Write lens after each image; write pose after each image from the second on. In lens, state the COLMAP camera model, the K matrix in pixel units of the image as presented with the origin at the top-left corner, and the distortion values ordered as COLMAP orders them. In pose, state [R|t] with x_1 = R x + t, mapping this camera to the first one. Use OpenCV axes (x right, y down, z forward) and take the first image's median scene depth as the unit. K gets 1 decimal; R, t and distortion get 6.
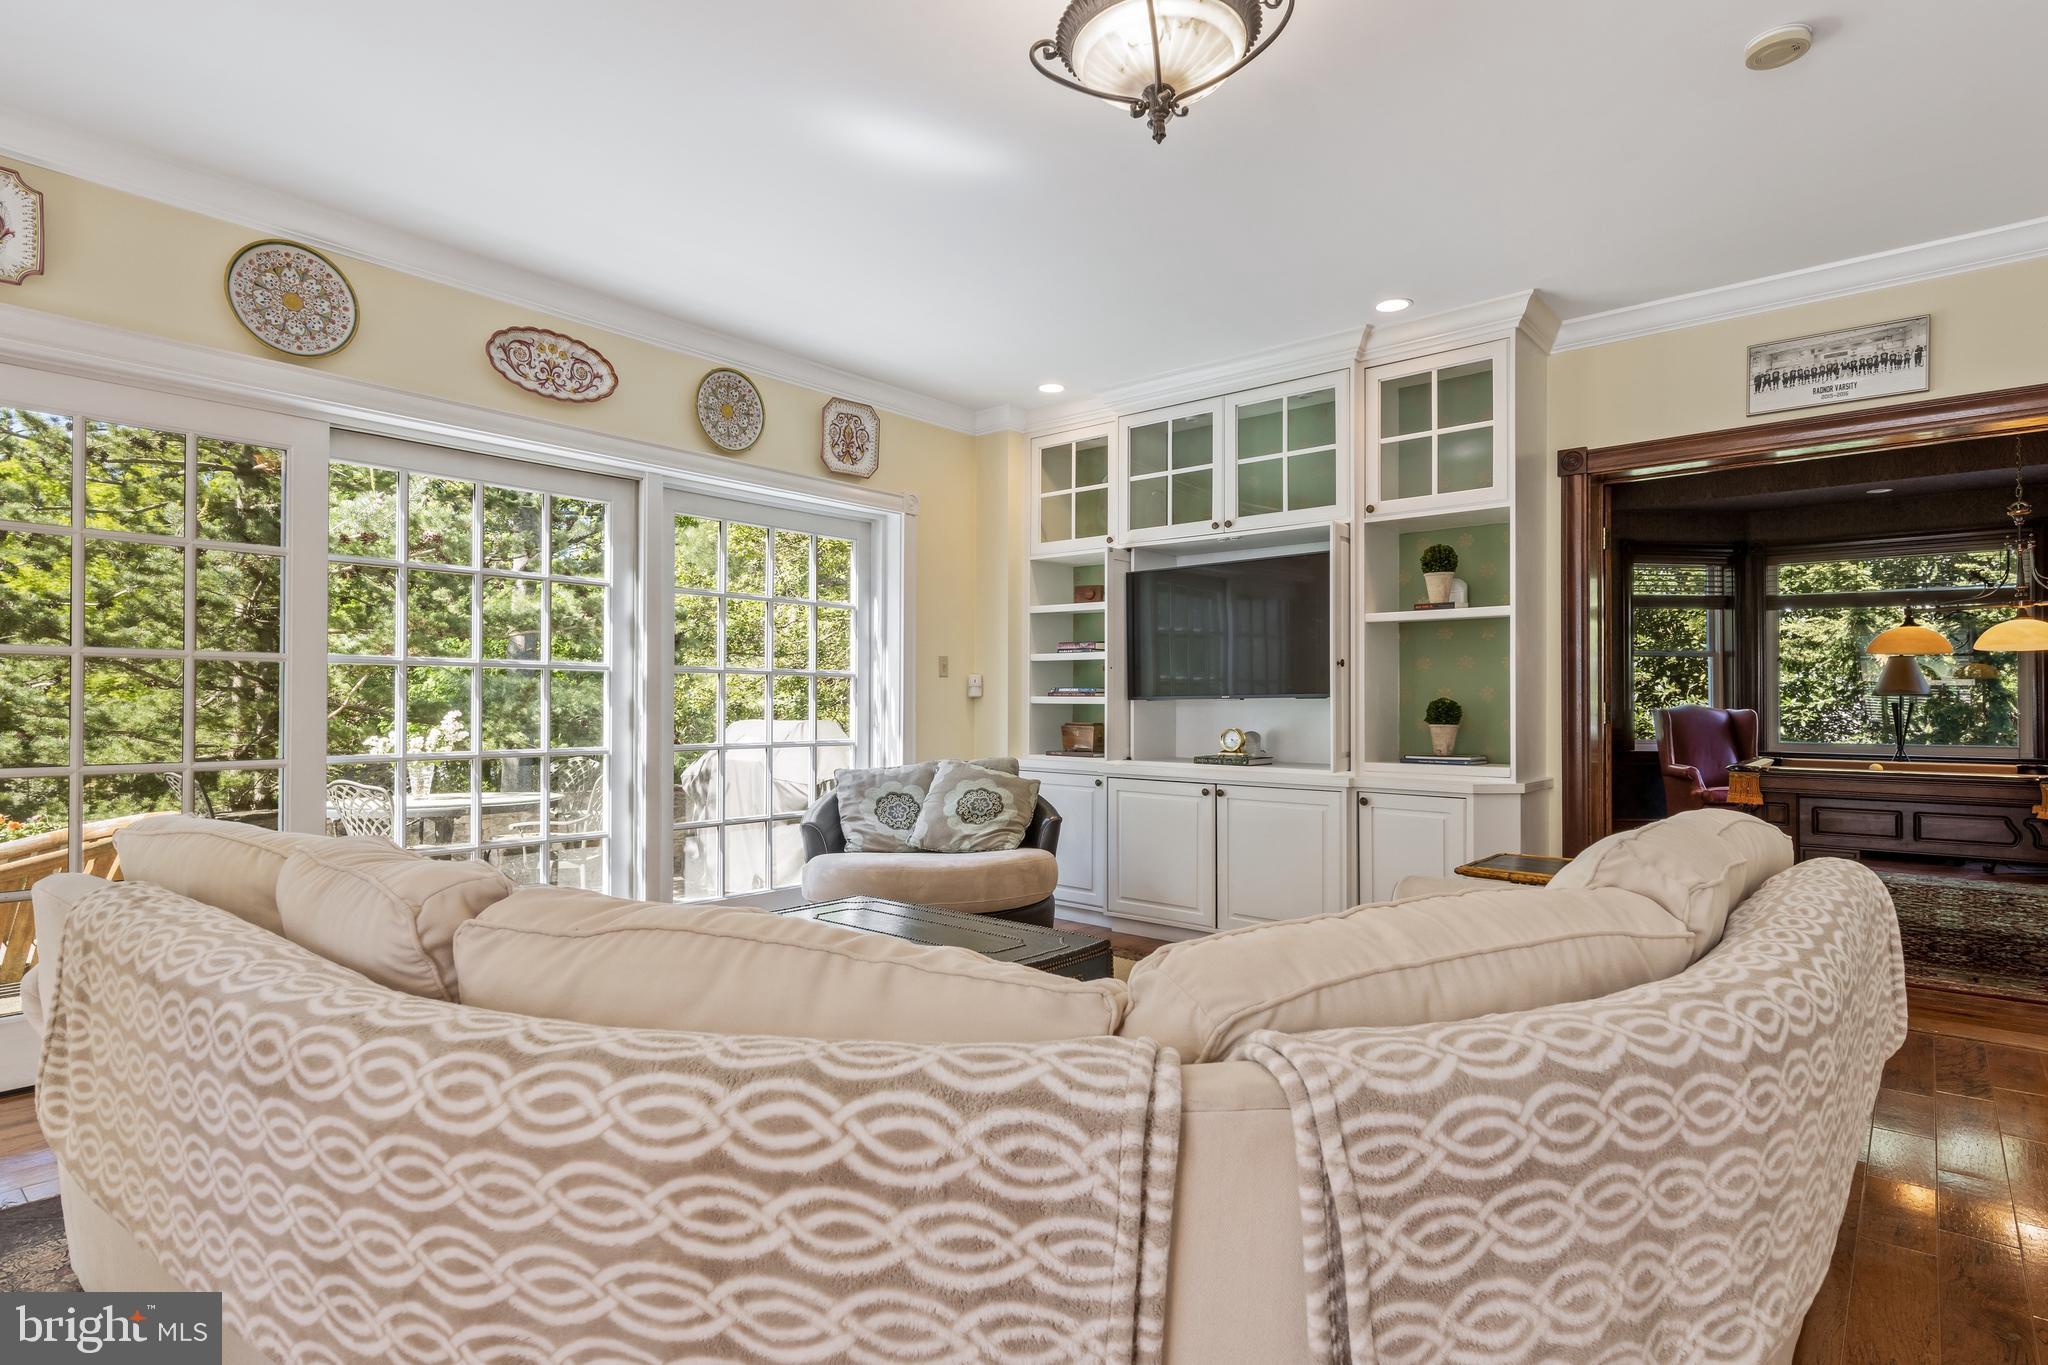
lens RADIAL K [[1048.8, 0, 1028.2], [0, 1048.8, 695.3], [0, 0, 1]] dist [0.013299, -0.002529]
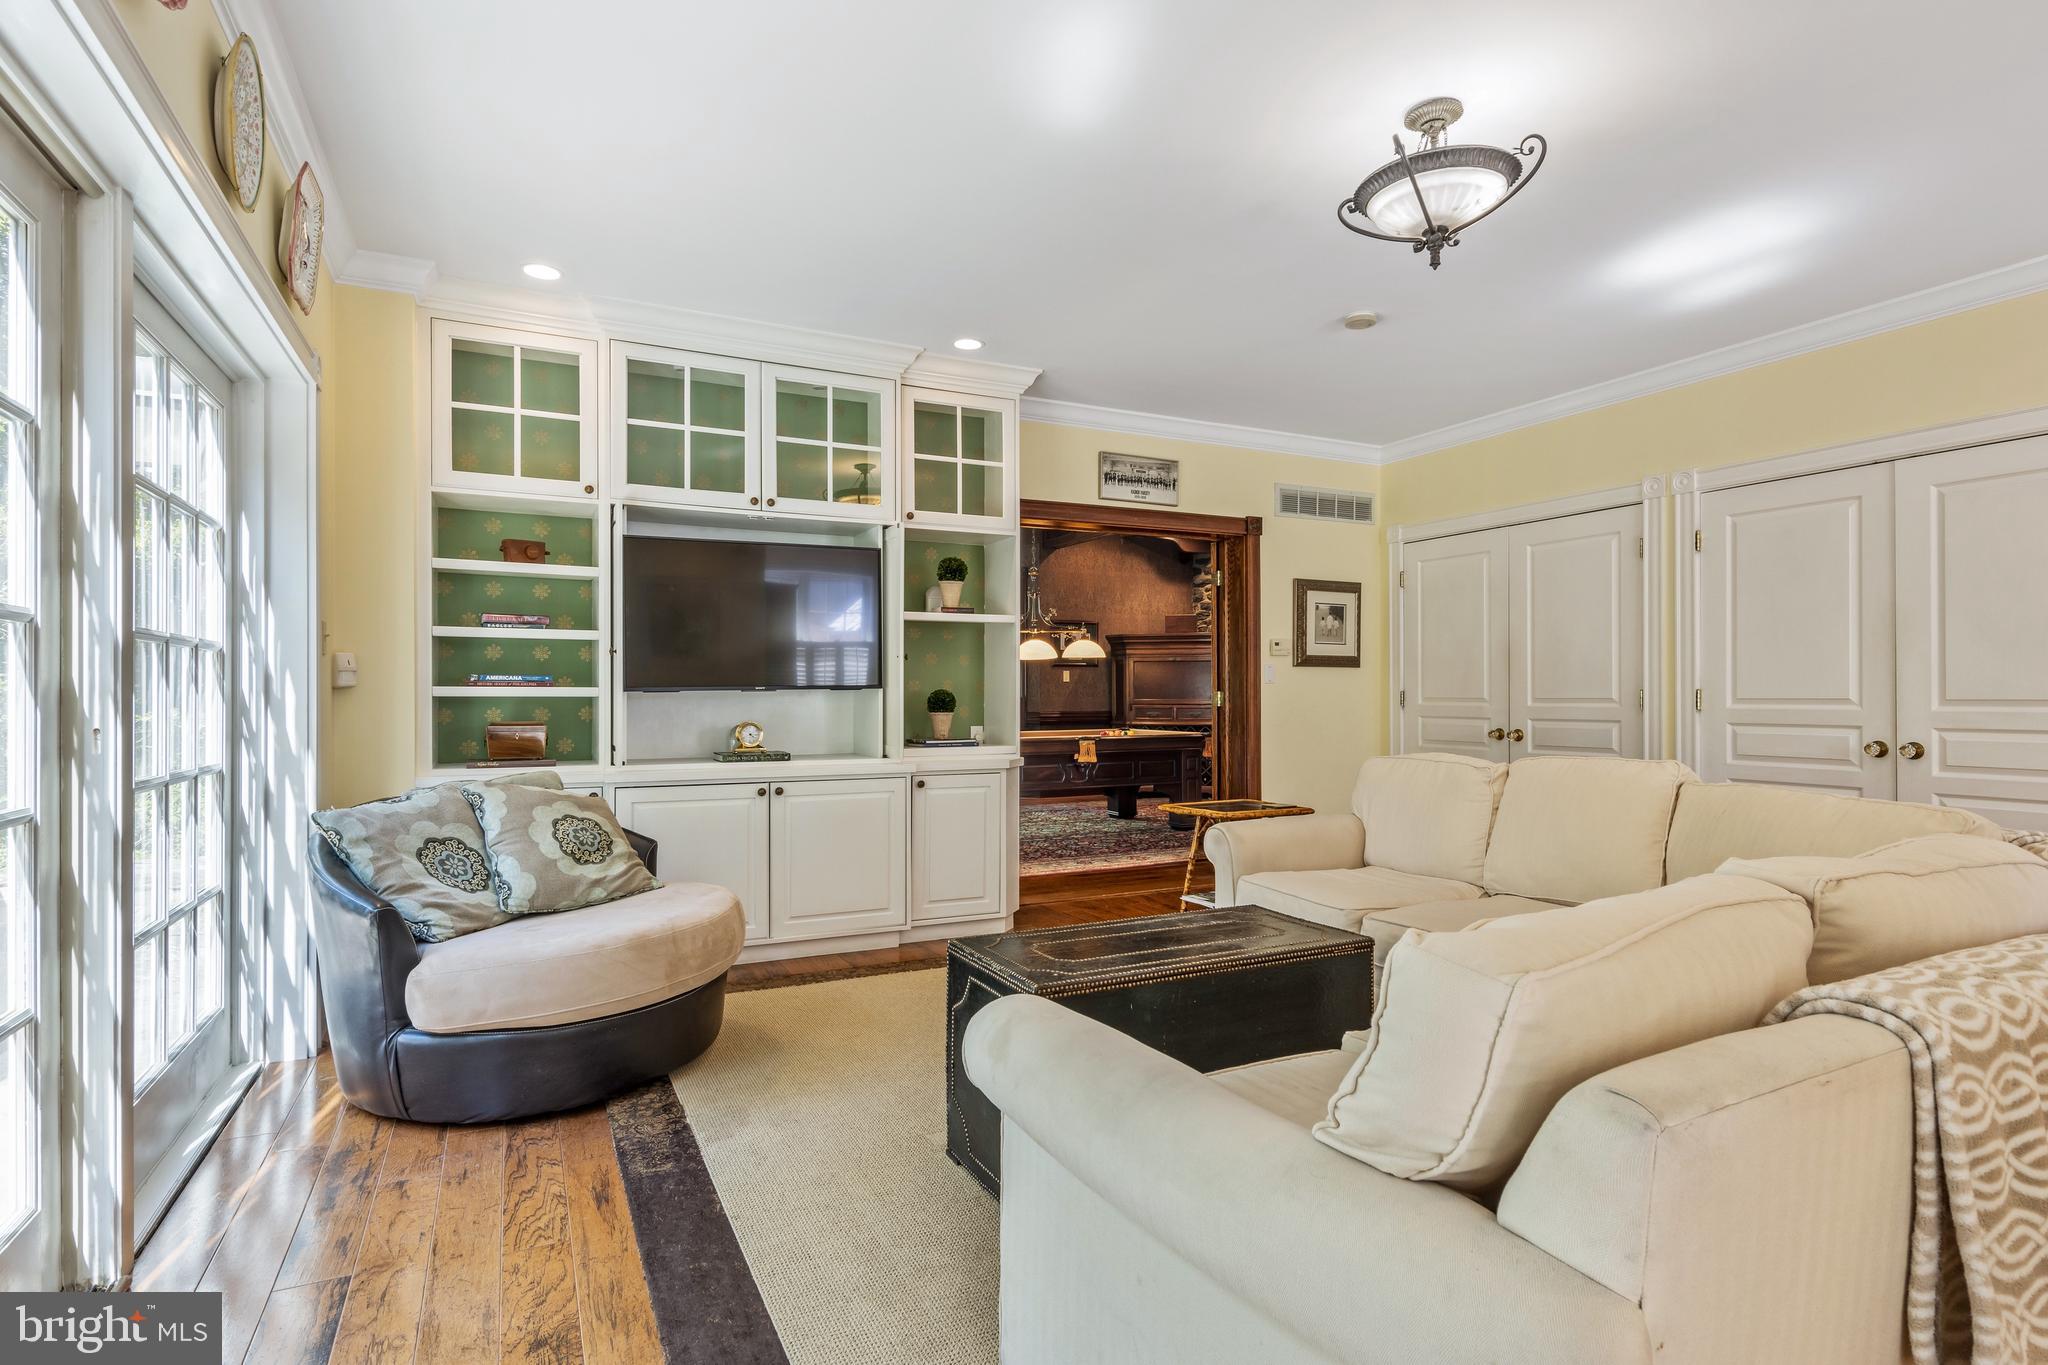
lens RADIAL K [[1048.8, 0, 1028.2], [0, 1048.8, 695.3], [0, 0, 1]] dist [0.013299, -0.002529]
pose [[0.391539, -0.003672, 0.920154, -0.596276], [-0.002963, 0.999982, 0.005251, 0.002066], [-0.920157, -0.004783, 0.391521, 0.438721]]
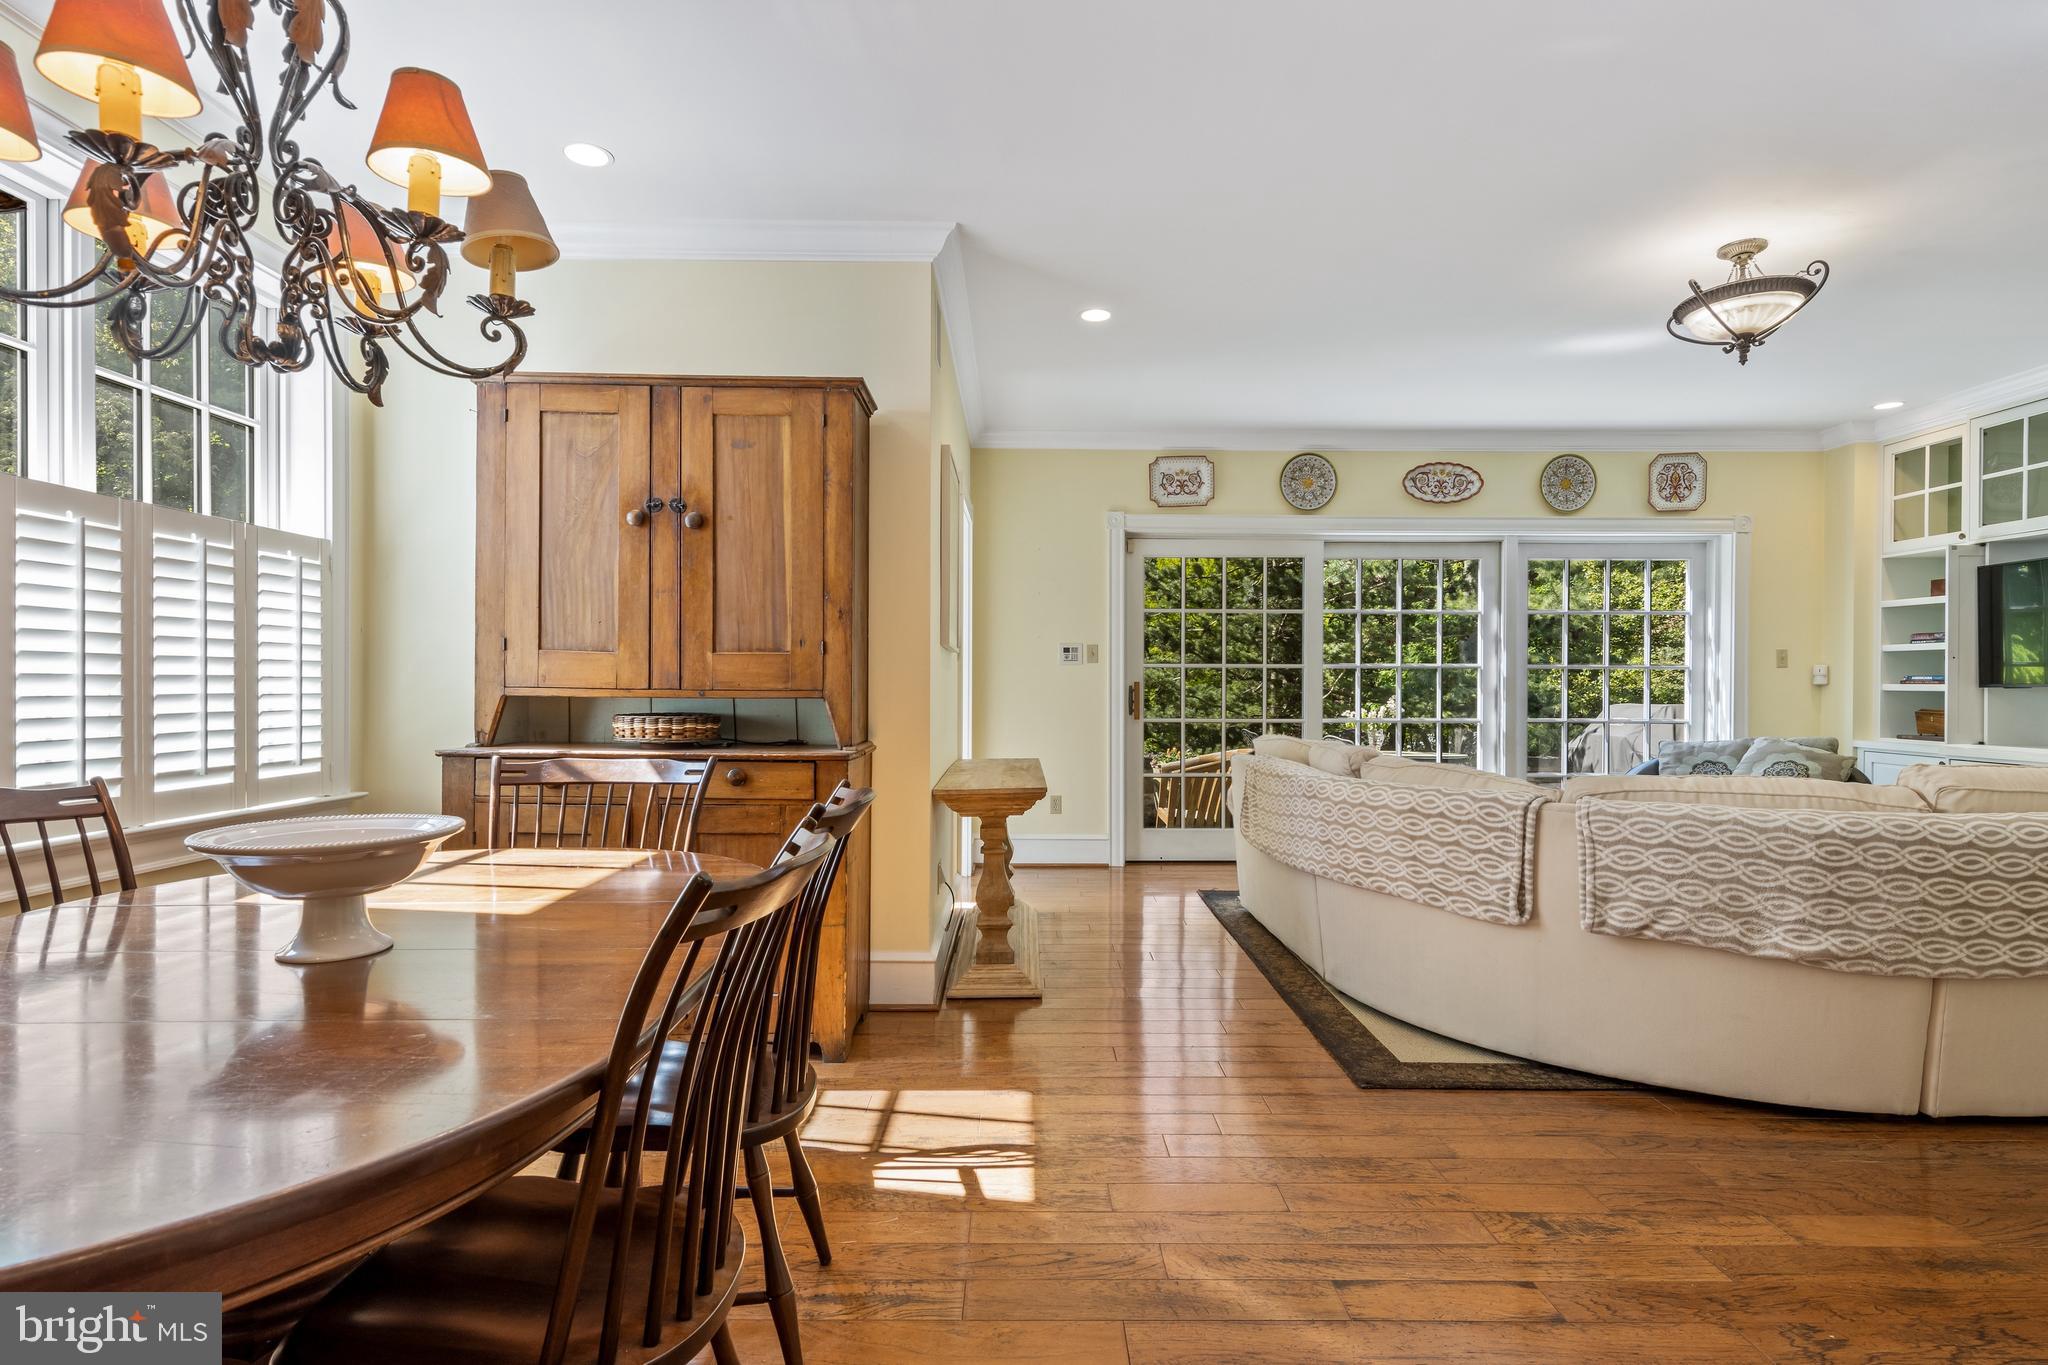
lens RADIAL K [[1048.8, 0, 1028.2], [0, 1048.8, 695.3], [0, 0, 1]] dist [0.013299, -0.002529]
pose [[0.653860, 0.004903, -0.756599, 0.308503], [0.005030, 0.999929, 0.010827, -0.004420], [0.756598, -0.010885, 0.653789, -0.469600]]
